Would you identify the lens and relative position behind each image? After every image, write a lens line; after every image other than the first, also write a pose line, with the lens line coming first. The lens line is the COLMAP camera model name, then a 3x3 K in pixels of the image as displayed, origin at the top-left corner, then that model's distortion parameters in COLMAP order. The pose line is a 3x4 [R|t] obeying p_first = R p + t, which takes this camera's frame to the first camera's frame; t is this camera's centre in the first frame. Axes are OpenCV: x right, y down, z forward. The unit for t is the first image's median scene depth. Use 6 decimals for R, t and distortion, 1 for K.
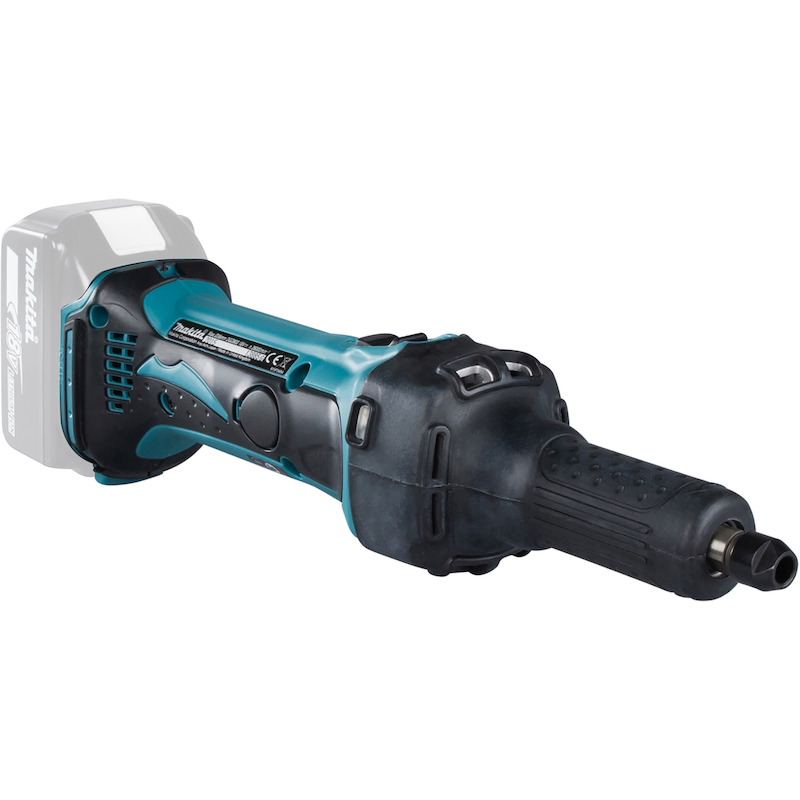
lens RADIAL K [[2304.7, 0, 400.6], [0, 2304.7, 375.7], [0, 0, 1]] dist [0.108938, 0.426069]
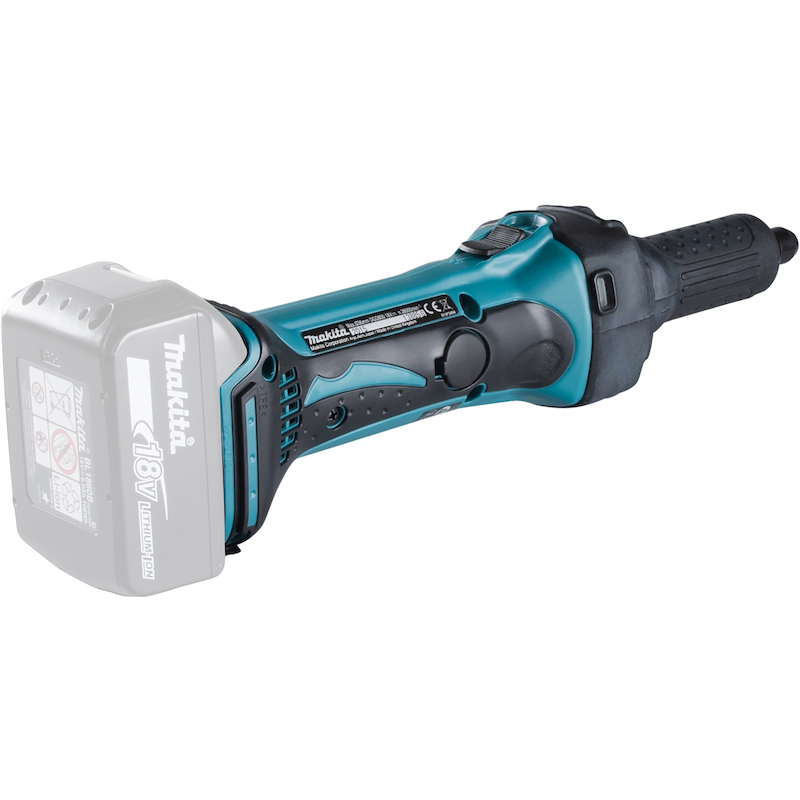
lens RADIAL K [[2304.7, 0, 400.6], [0, 2304.7, 375.7], [0, 0, 1]] dist [0.108938, 0.426069]
pose [[0.019160, -0.346062, 0.938016, -0.976115], [0.272491, 0.904480, 0.328124, -0.304171], [-0.961968, 0.249314, 0.111628, 0.871991]]
